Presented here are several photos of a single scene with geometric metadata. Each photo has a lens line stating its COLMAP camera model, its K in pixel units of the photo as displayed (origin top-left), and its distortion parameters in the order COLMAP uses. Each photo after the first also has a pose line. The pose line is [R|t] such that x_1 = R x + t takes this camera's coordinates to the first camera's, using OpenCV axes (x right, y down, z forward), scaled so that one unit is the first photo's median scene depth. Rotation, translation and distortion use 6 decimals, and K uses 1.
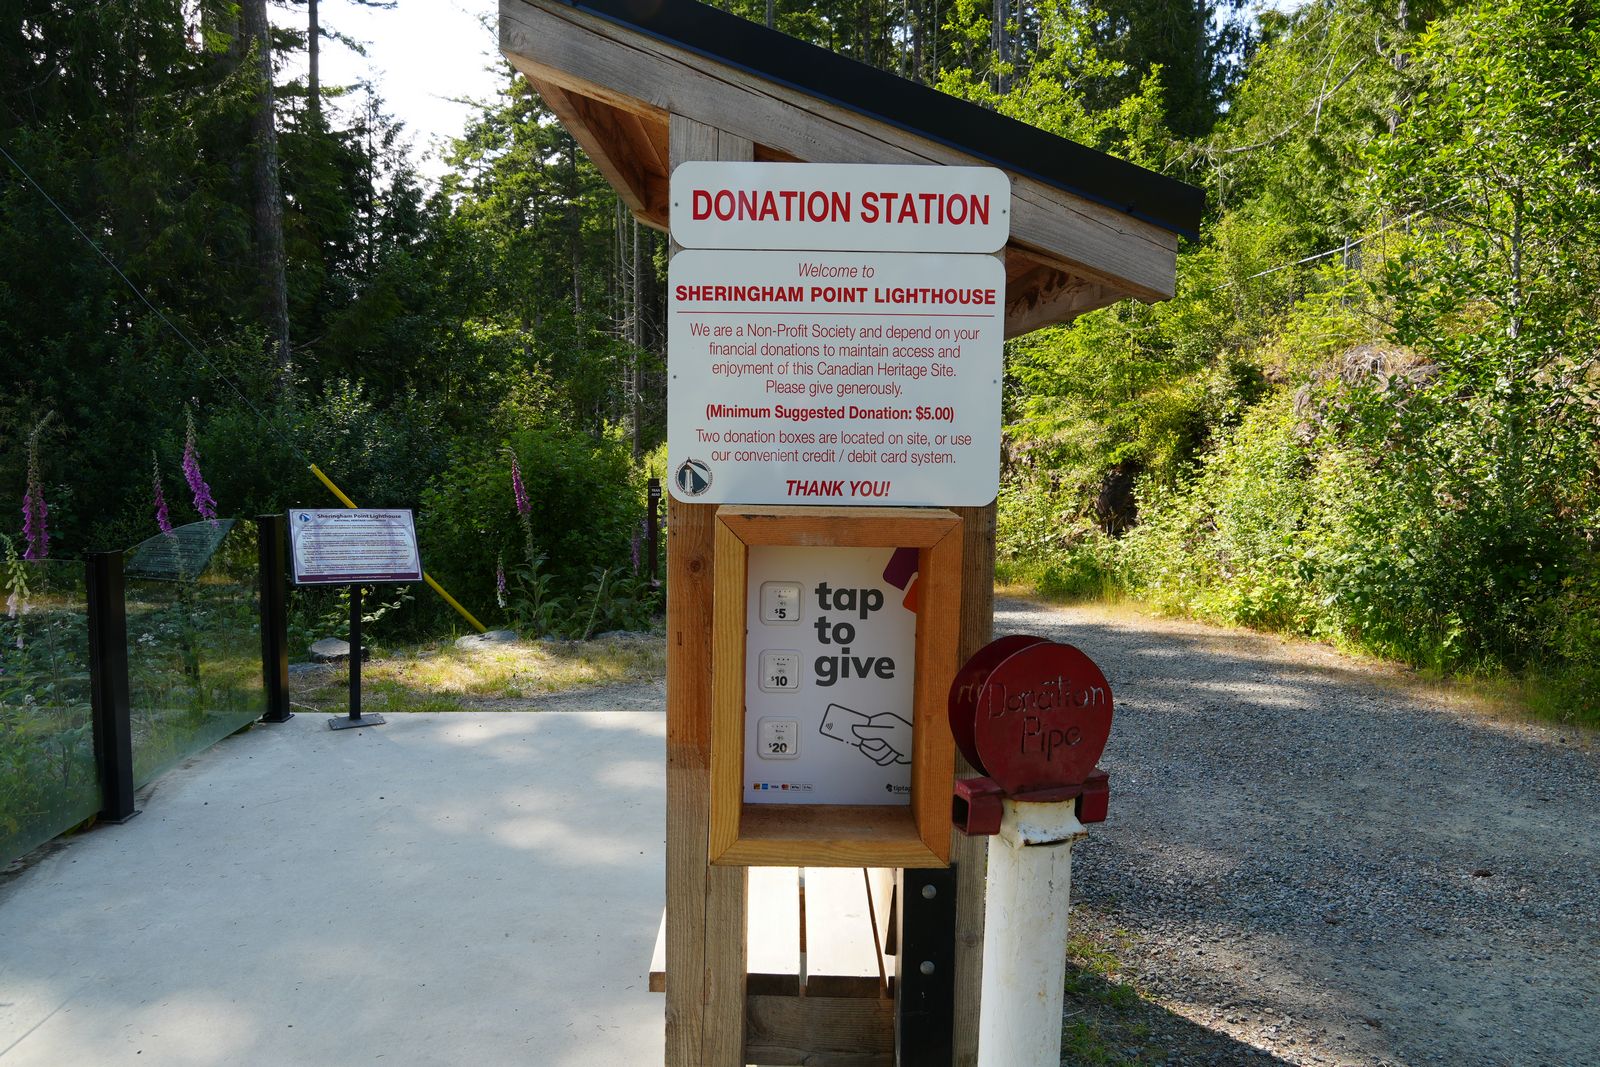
lens RADIAL K [[1197.0, 0, 797.8], [0, 1197.0, 537.6], [0, 0, 1]] dist [-0.021486, 0.014616]
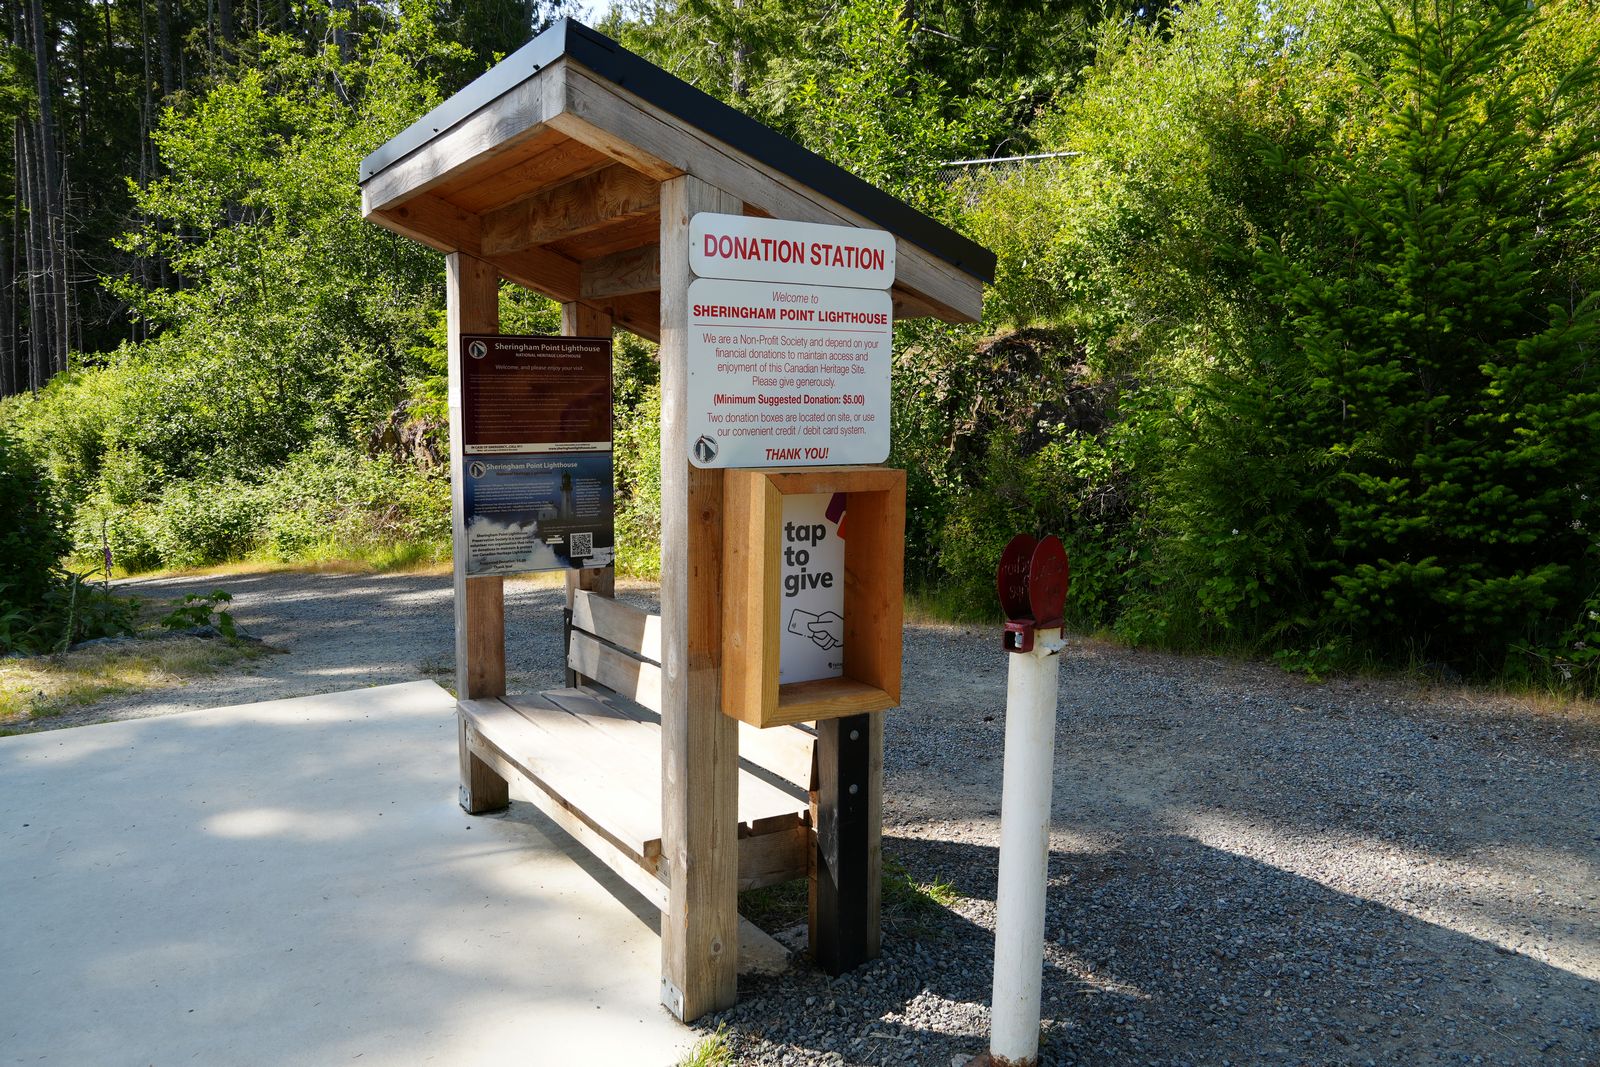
lens RADIAL K [[1197.0, 0, 802.3], [0, 1197.0, 533.2], [0, 0, 1]] dist [-0.021486, 0.014616]
pose [[0.848023, -0.067625, 0.525627, -0.708890], [0.060039, 0.997699, 0.031496, 0.007714], [-0.526548, 0.004849, 0.850132, -0.190708]]
